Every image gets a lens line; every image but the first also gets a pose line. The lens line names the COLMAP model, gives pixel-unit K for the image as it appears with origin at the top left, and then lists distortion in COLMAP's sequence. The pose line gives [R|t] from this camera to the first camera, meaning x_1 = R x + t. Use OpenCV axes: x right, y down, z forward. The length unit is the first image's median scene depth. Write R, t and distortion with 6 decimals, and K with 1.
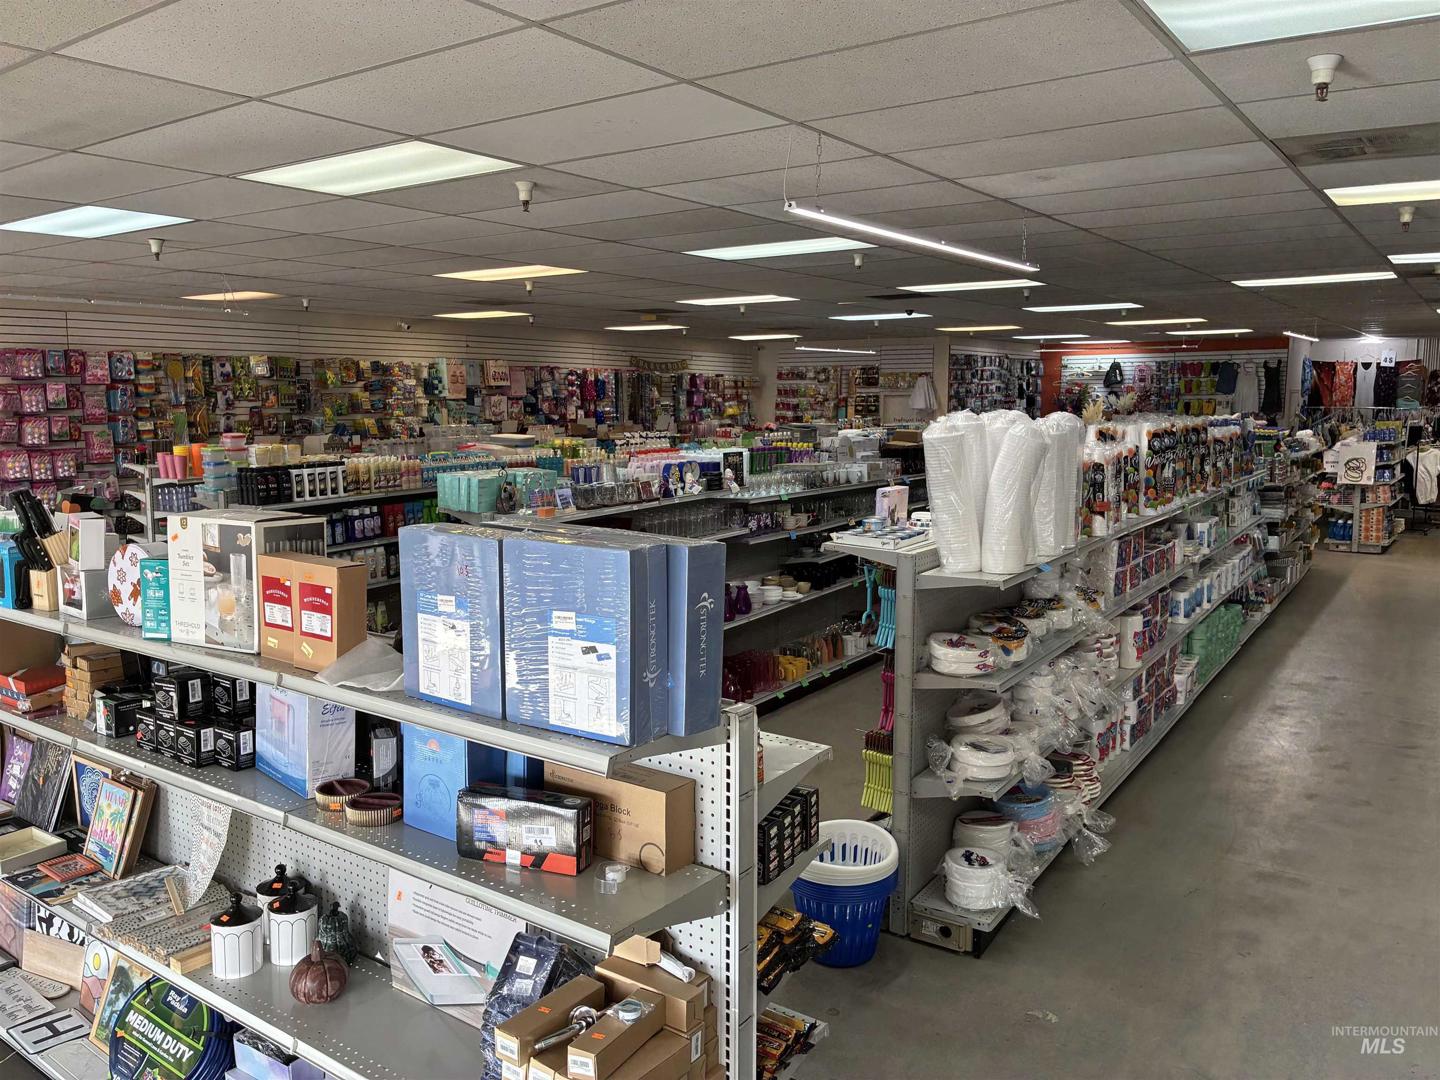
lens RADIAL K [[1089.1, 0, 724.2], [0, 1089.1, 537.2], [0, 0, 1]] dist [0.026884, -0.029473]
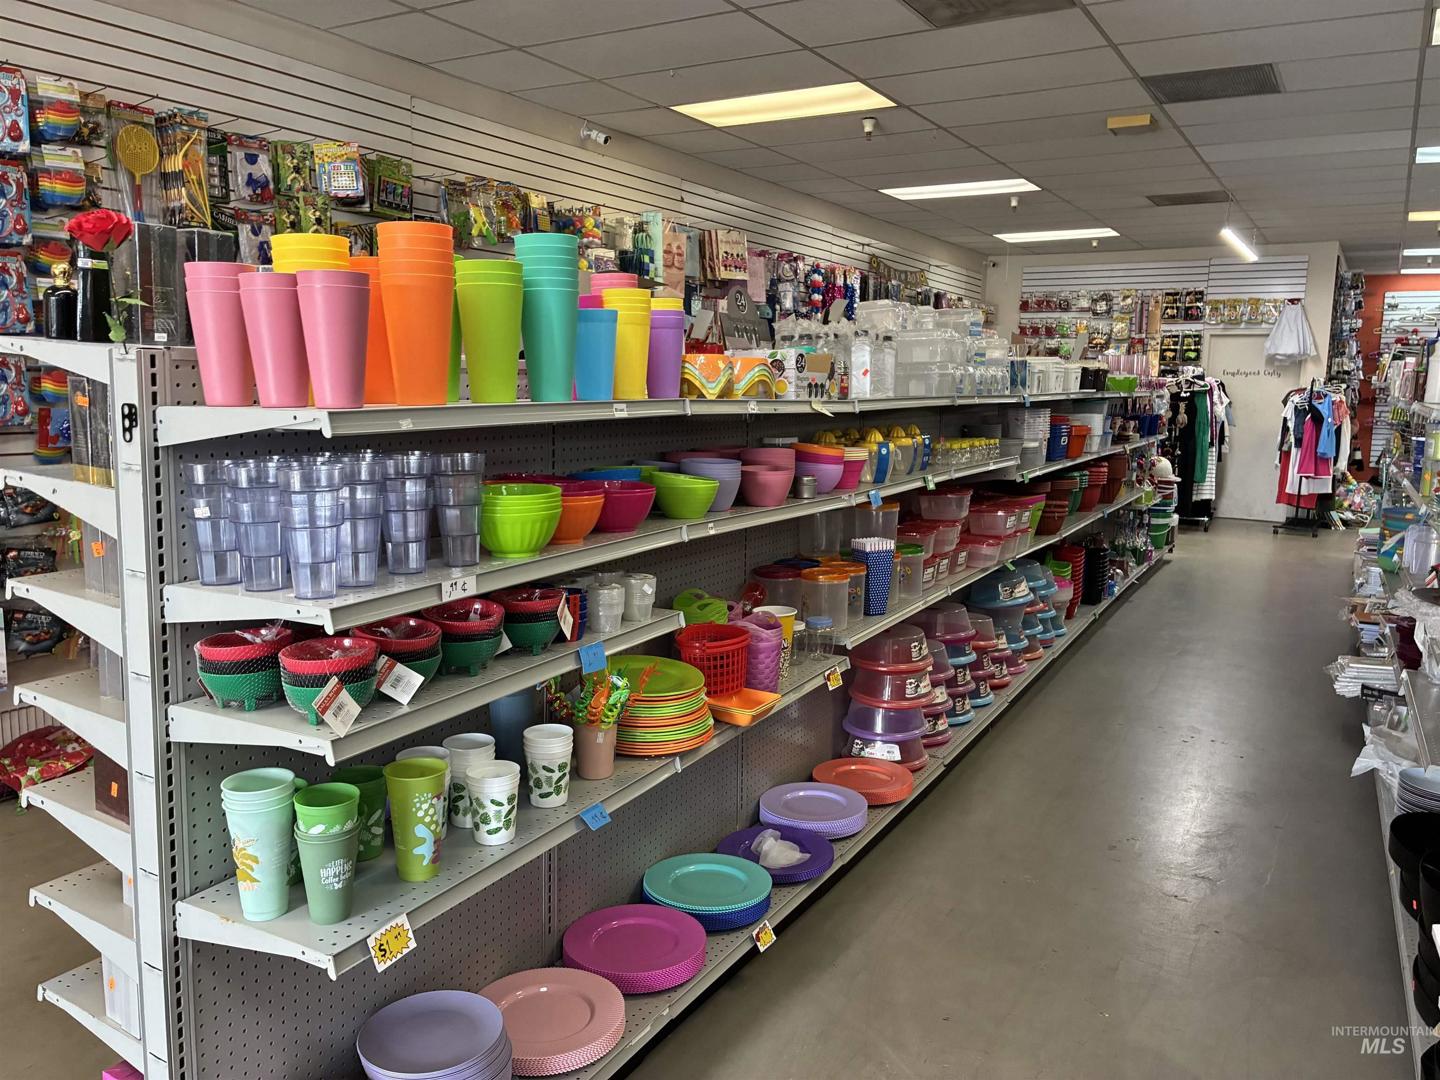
lens RADIAL K [[1089.1, 0, 713.9], [0, 1089.1, 538.8], [0, 0, 1]] dist [0.026884, -0.029473]
pose [[0.996987, 0.006641, 0.077290, -0.342881], [-0.007902, 0.999840, 0.016022, -0.027009], [-0.077172, -0.016584, 0.996880, 0.625791]]
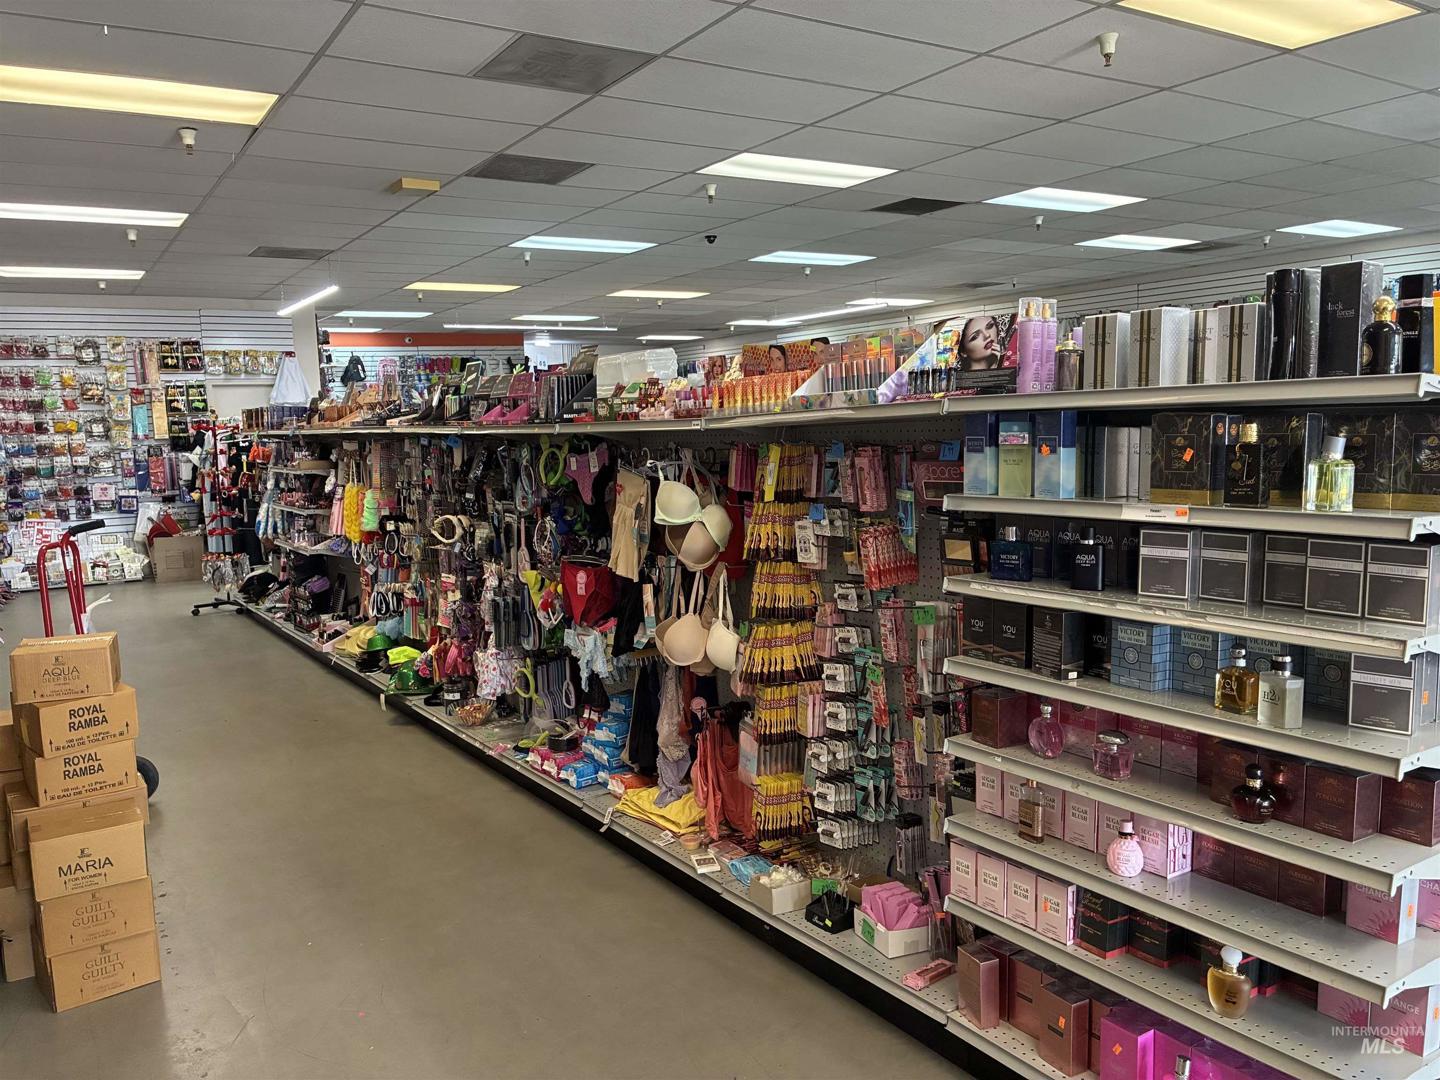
lens RADIAL K [[1089.1, 0, 717.0], [0, 1089.1, 546.5], [0, 0, 1]] dist [0.026884, -0.029473]
pose [[0.374517, -0.120539, 0.919352, -0.605196], [0.153943, 0.985836, 0.066544, -0.054540], [-0.914351, 0.116606, 0.387769, 0.822377]]
